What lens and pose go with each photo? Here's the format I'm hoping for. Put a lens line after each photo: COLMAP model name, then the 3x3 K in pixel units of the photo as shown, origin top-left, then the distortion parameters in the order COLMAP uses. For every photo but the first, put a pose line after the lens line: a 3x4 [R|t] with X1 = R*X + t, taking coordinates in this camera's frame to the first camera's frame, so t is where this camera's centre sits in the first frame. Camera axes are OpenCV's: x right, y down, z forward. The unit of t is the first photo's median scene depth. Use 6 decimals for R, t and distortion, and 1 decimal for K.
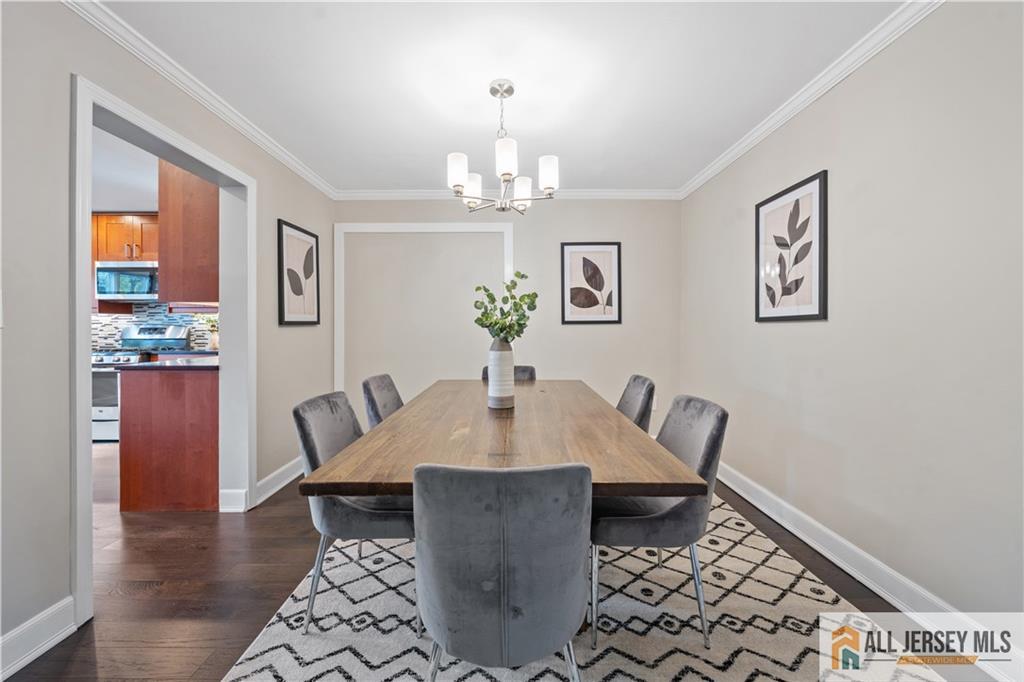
lens RADIAL K [[399.7, 0, 508.6], [0, 399.7, 316.9], [0, 0, 1]] dist [0.010566, 0.000061]
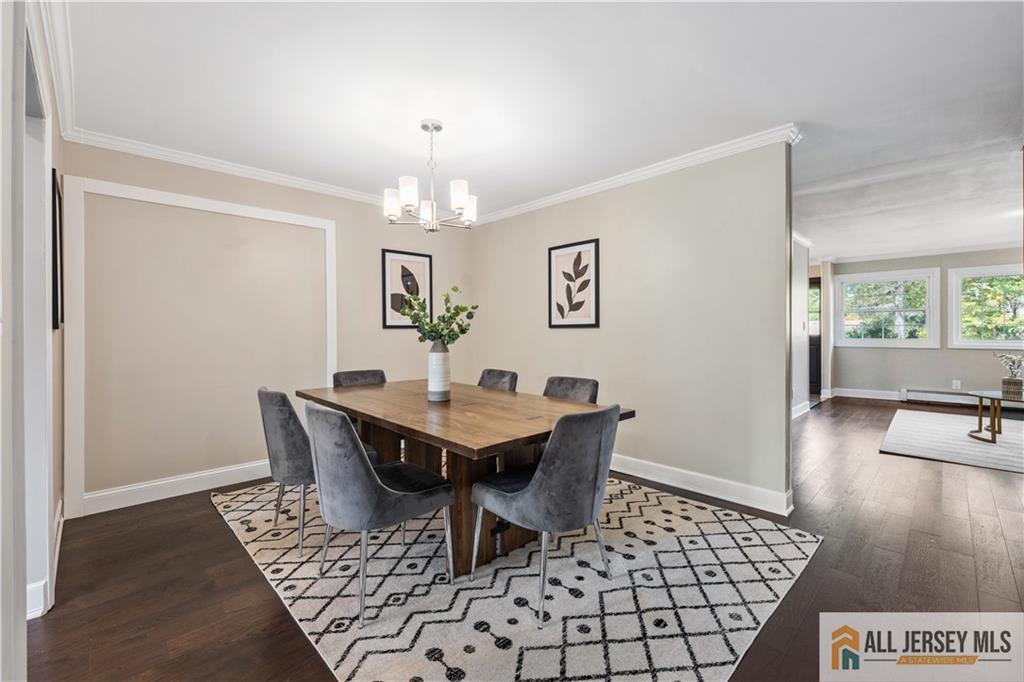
lens RADIAL K [[426.8, 0, 508.7], [0, 426.8, 335.9], [0, 0, 1]] dist [-0.020682, 0.000080]
pose [[0.706363, -0.011318, 0.707759, -0.627690], [-0.017837, 0.999270, 0.033781, -0.007966], [-0.707625, -0.036486, 0.705646, -0.007030]]
